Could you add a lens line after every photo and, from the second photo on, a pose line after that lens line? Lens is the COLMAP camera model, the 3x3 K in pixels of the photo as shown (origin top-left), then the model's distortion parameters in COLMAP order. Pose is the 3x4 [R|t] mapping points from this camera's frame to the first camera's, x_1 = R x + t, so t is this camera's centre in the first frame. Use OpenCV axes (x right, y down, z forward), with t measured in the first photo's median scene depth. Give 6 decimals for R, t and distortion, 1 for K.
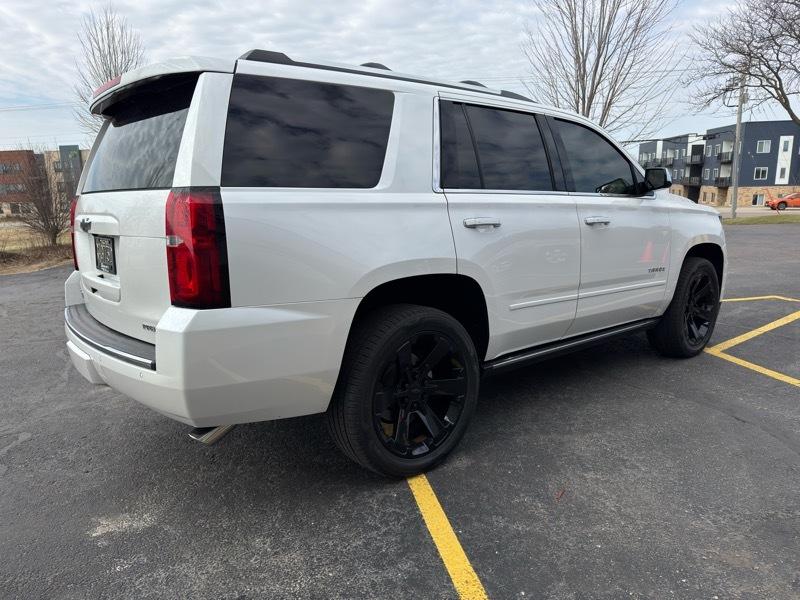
lens RADIAL K [[581.6, 0, 400.4], [0, 581.6, 300.3], [0, 0, 1]] dist [0.051359, -0.054602]
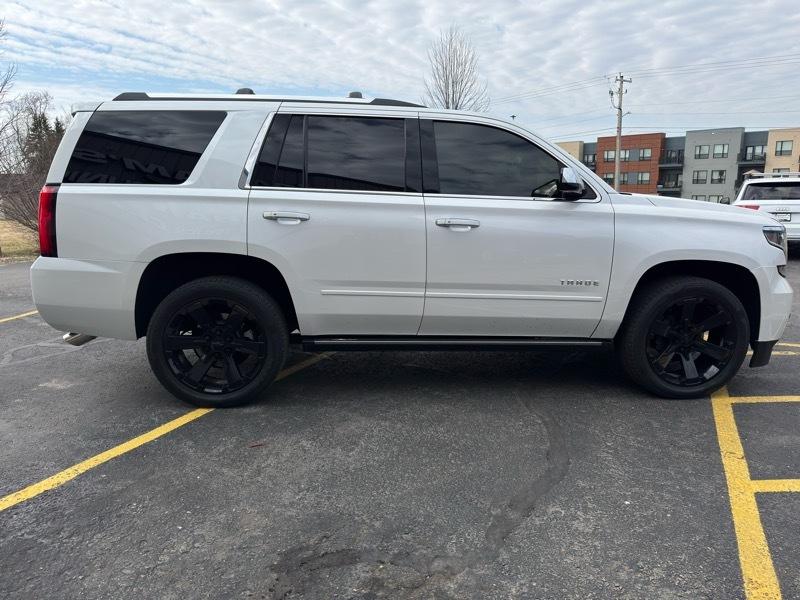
lens RADIAL K [[596.1, 0, 379.3], [0, 596.1, 299.6], [0, 0, 1]] dist [0.028493, -0.034993]
pose [[0.798477, 0.123627, -0.589196, 0.884959], [-0.124249, 0.991459, 0.039648, -0.030718], [0.589065, 0.041549, 0.807017, 0.118201]]
